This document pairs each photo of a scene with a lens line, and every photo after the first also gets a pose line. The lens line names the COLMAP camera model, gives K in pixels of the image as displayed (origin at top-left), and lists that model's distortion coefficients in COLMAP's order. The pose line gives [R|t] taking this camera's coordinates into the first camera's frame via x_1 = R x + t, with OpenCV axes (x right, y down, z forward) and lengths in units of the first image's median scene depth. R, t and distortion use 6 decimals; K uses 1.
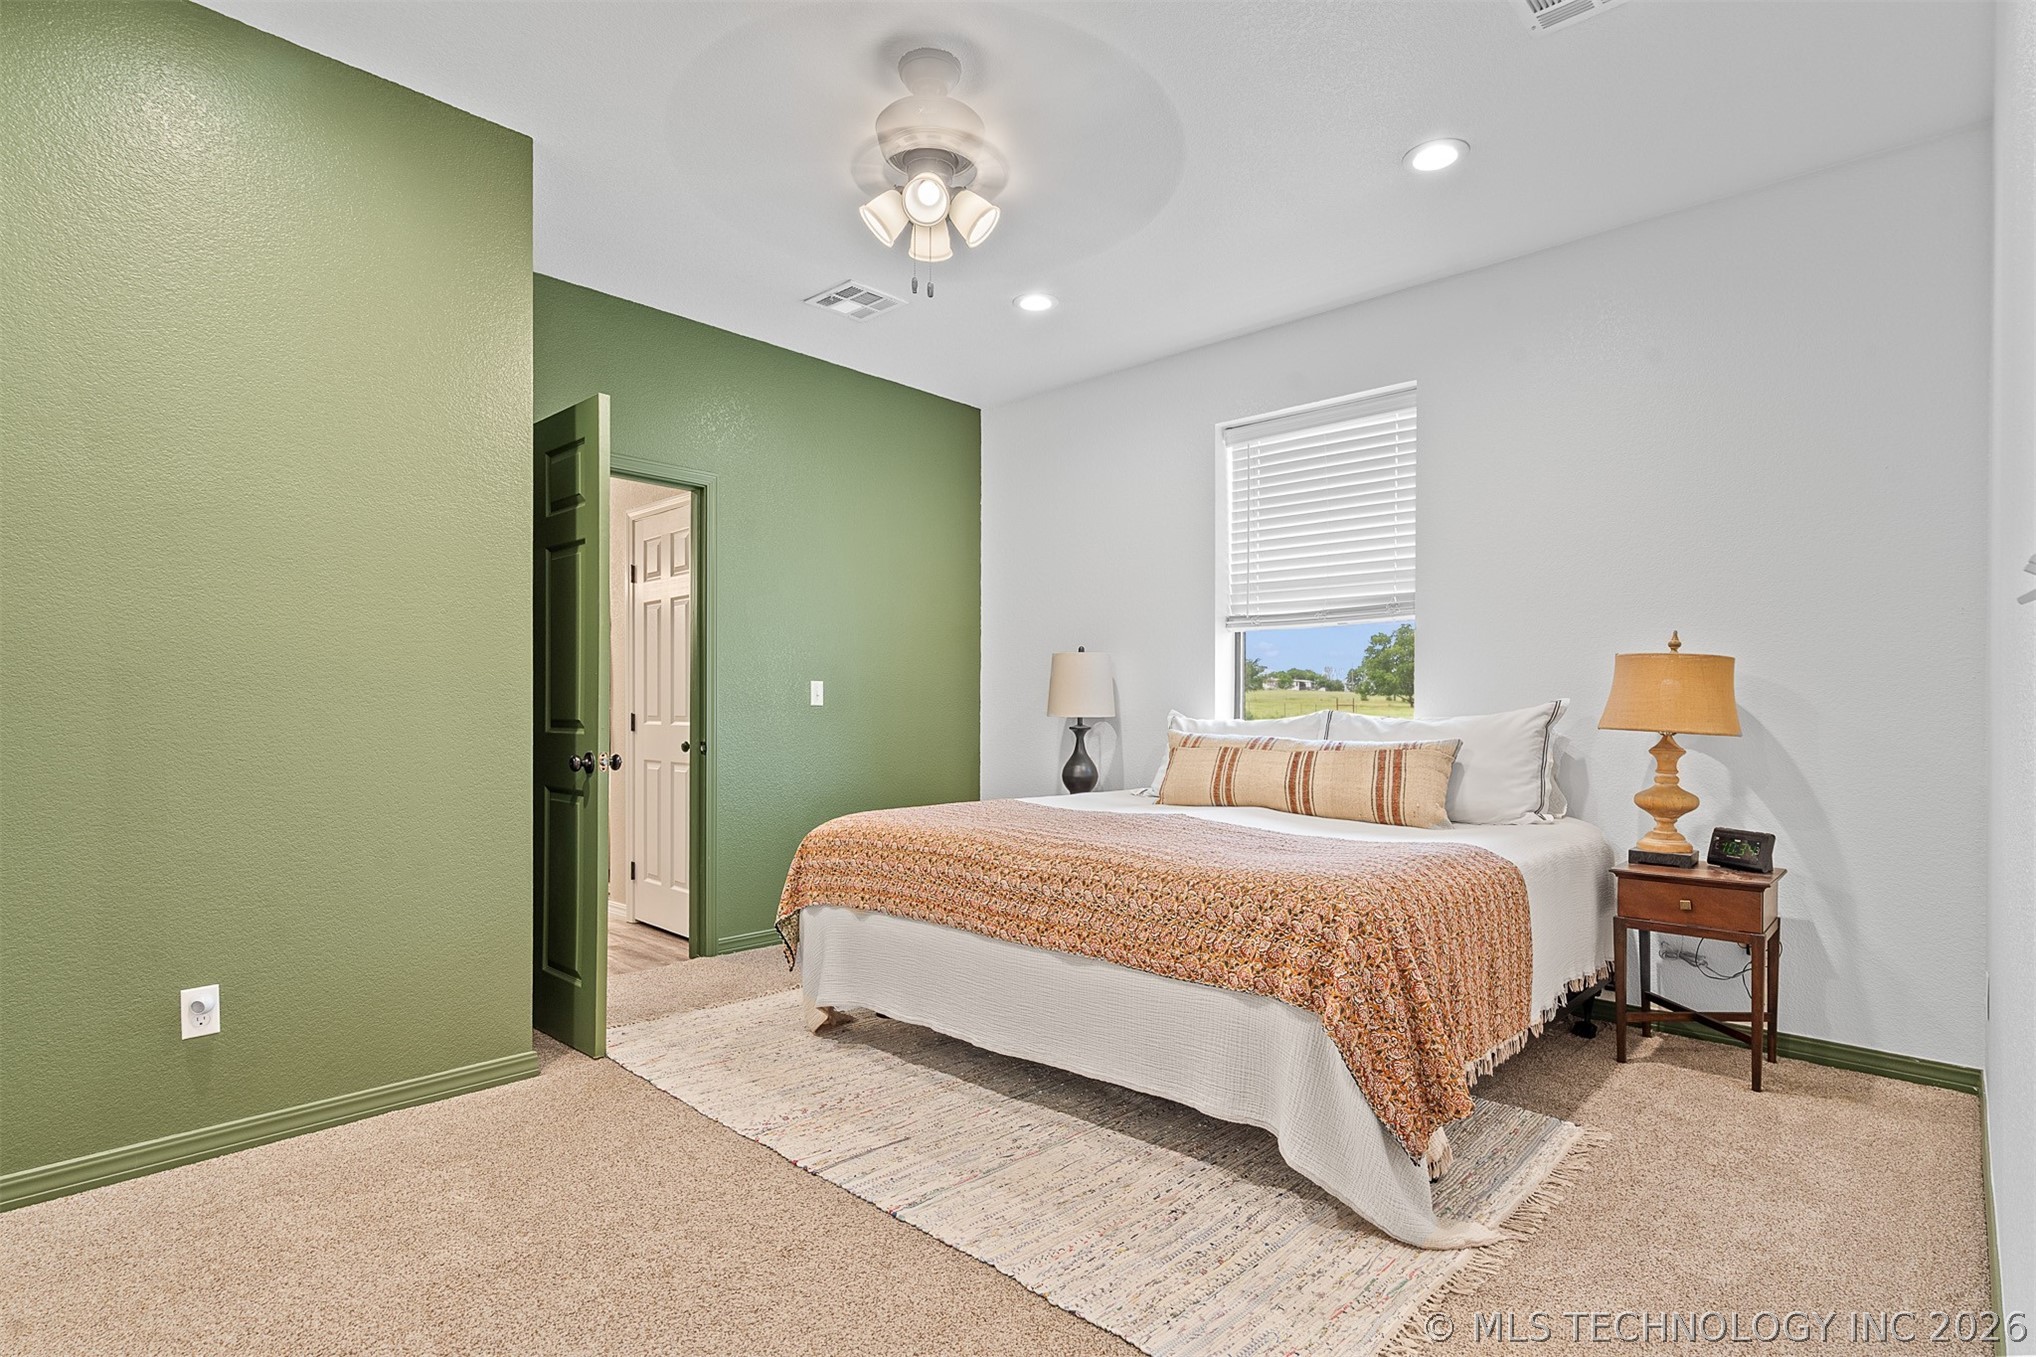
lens RADIAL K [[1009.2, 0, 1000.0], [0, 1009.2, 675.9], [0, 0, 1]] dist [0.002192, 0.000634]
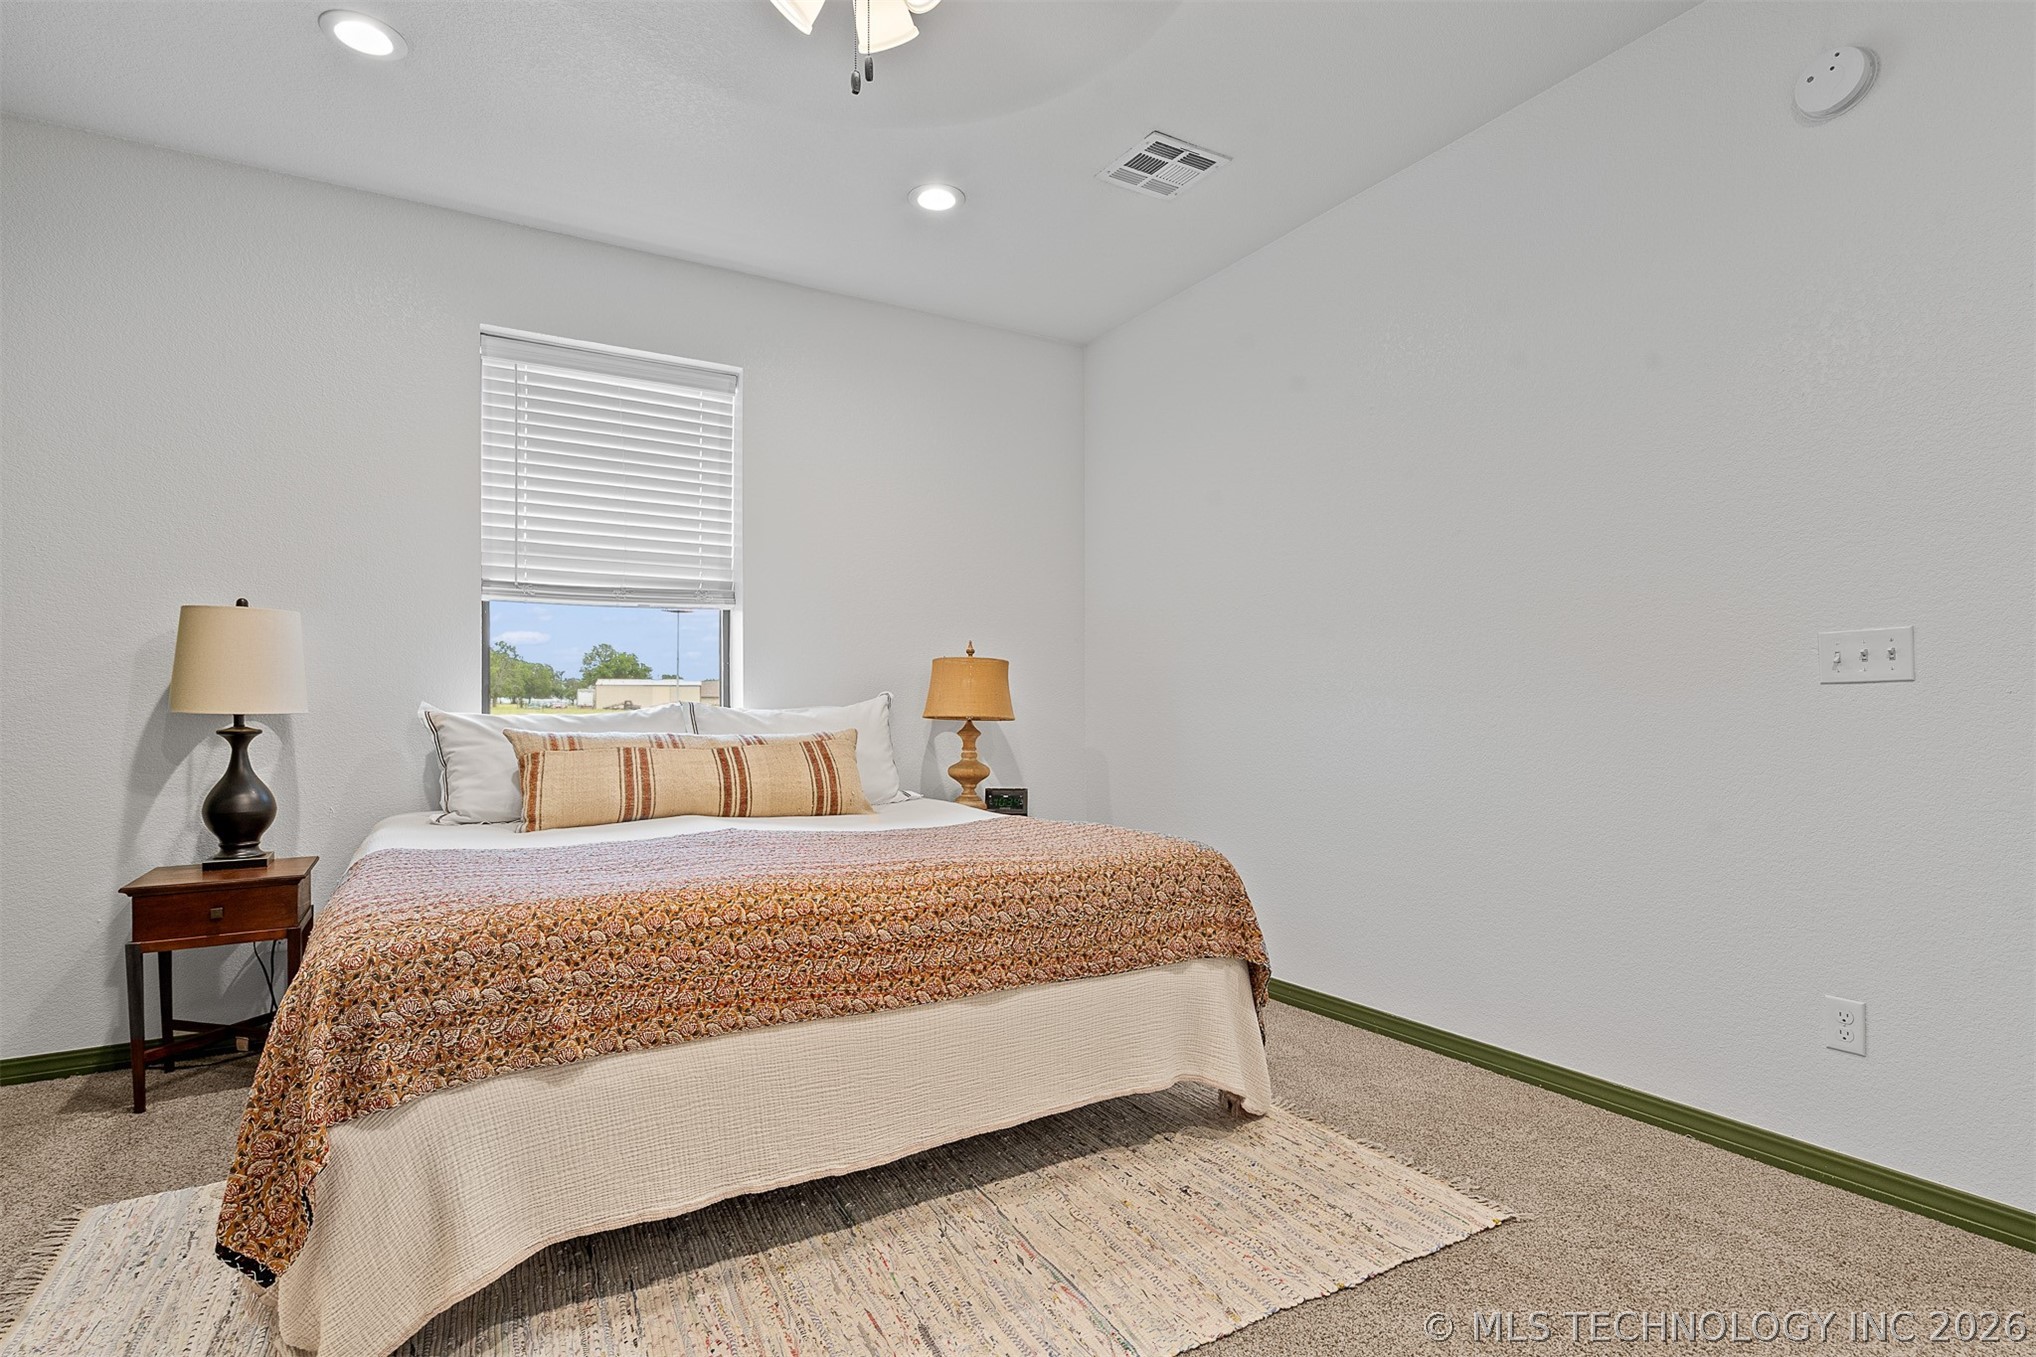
lens RADIAL K [[1009.2, 0, 1000.0], [0, 1009.2, 675.9], [0, 0, 1]] dist [0.002192, 0.000634]
pose [[0.283789, 0.025265, 0.958554, -0.573226], [-0.031344, 0.999363, -0.017061, 0.021357], [-0.958374, -0.025203, 0.284400, 0.590991]]
